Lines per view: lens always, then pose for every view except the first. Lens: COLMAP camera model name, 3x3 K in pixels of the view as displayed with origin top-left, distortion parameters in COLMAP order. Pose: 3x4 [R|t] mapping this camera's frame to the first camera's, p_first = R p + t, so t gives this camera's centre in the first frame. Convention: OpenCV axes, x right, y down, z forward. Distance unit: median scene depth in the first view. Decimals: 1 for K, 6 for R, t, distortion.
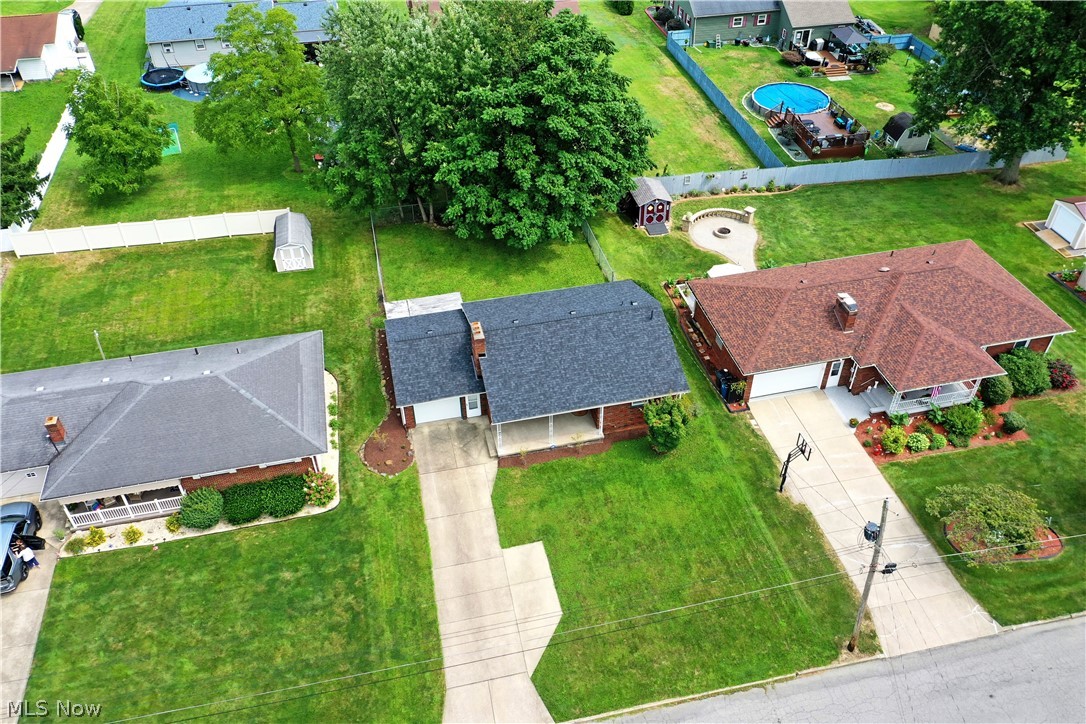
lens RADIAL K [[864.8, 0, 538.5], [0, 864.8, 357.1], [0, 0, 1]] dist [0.022607, 0.000040]
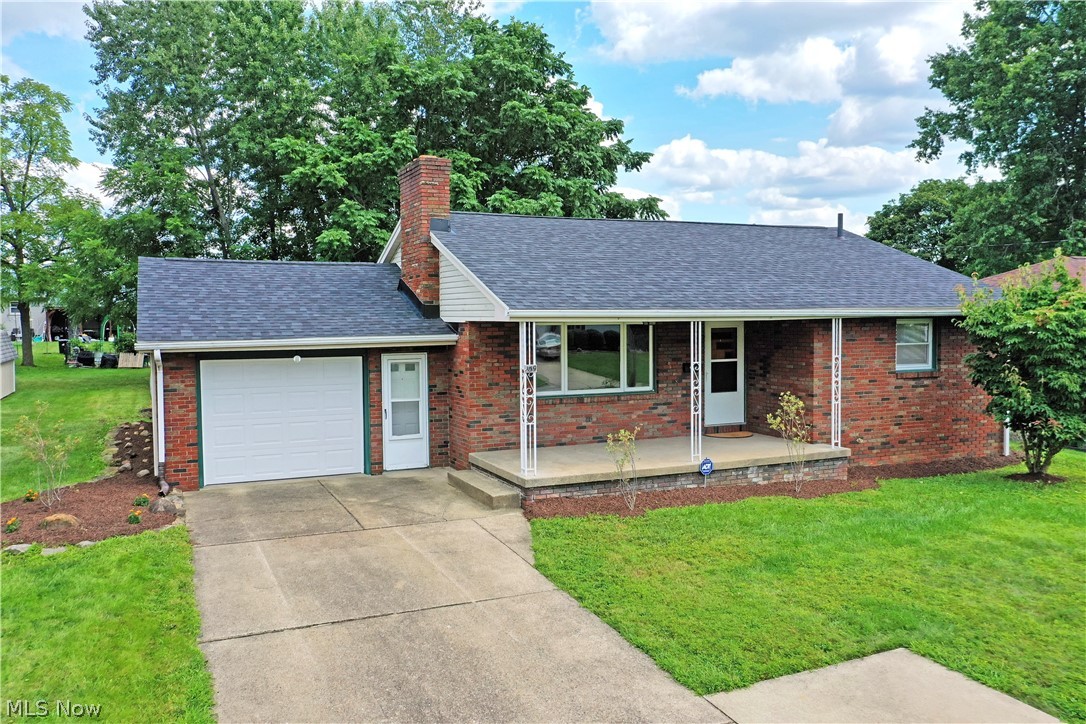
lens RADIAL K [[864.8, 0, 538.5], [0, 864.8, 357.1], [0, 0, 1]] dist [0.022607, 0.000040]
pose [[0.981775, -0.008663, 0.189851, -0.095706], [0.121715, 0.795869, -0.593109, 0.249590], [-0.145958, 0.605407, 0.782418, 0.805684]]
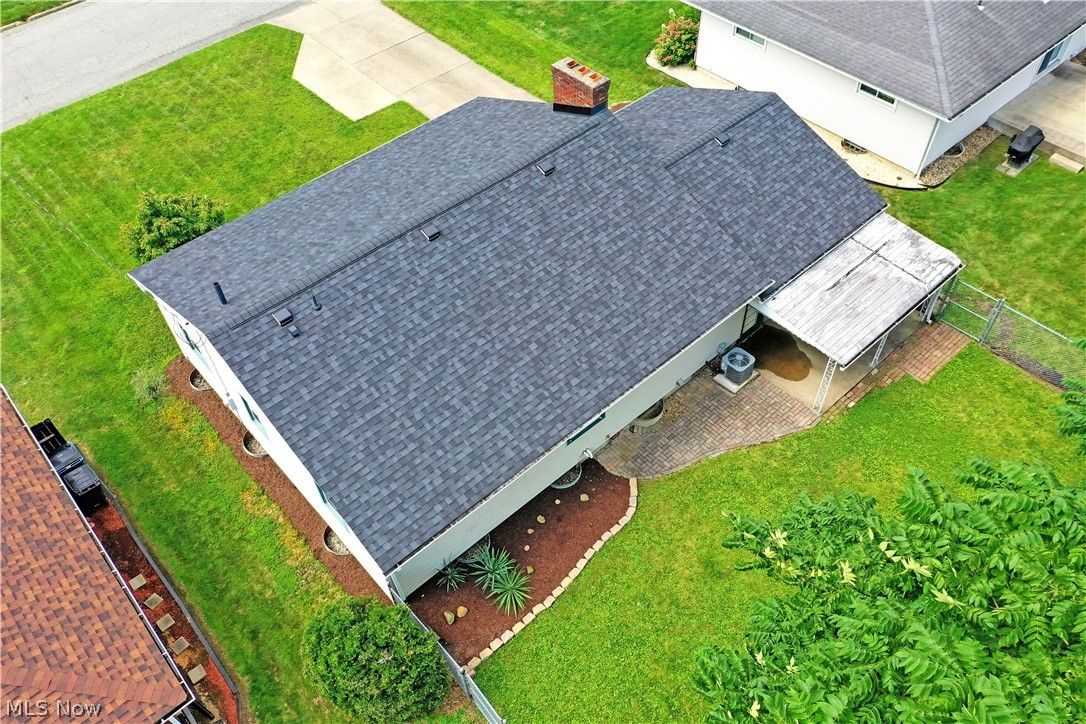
lens RADIAL K [[864.8, 0, 538.5], [0, 864.8, 357.1], [0, 0, 1]] dist [0.022607, 0.000040]
pose [[-0.876960, 0.387651, -0.284021, 0.140784], [-0.271712, 0.087510, 0.958392, -0.464759], [0.396376, 0.917643, 0.028587, 1.164444]]
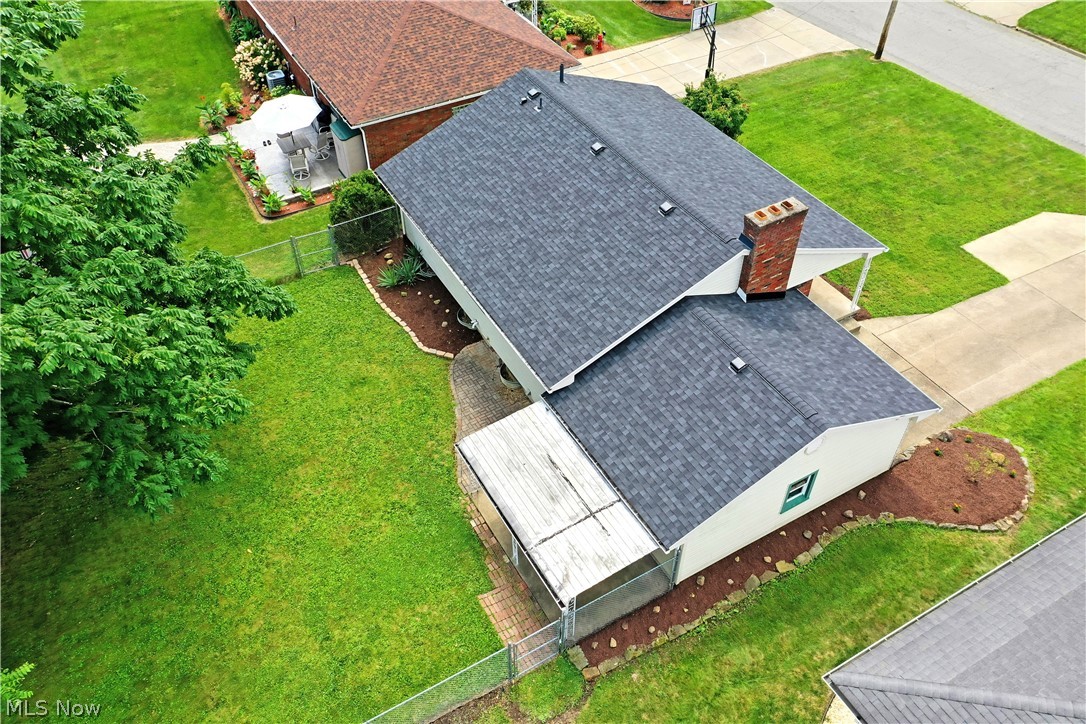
lens RADIAL K [[864.8, 0, 538.5], [0, 864.8, 357.1], [0, 0, 1]] dist [0.022607, 0.000040]
pose [[-0.288803, -0.661254, 0.692341, -0.407421], [0.619913, 0.421931, 0.661576, -0.383056], [-0.729590, 0.620256, 0.288065, 1.052270]]
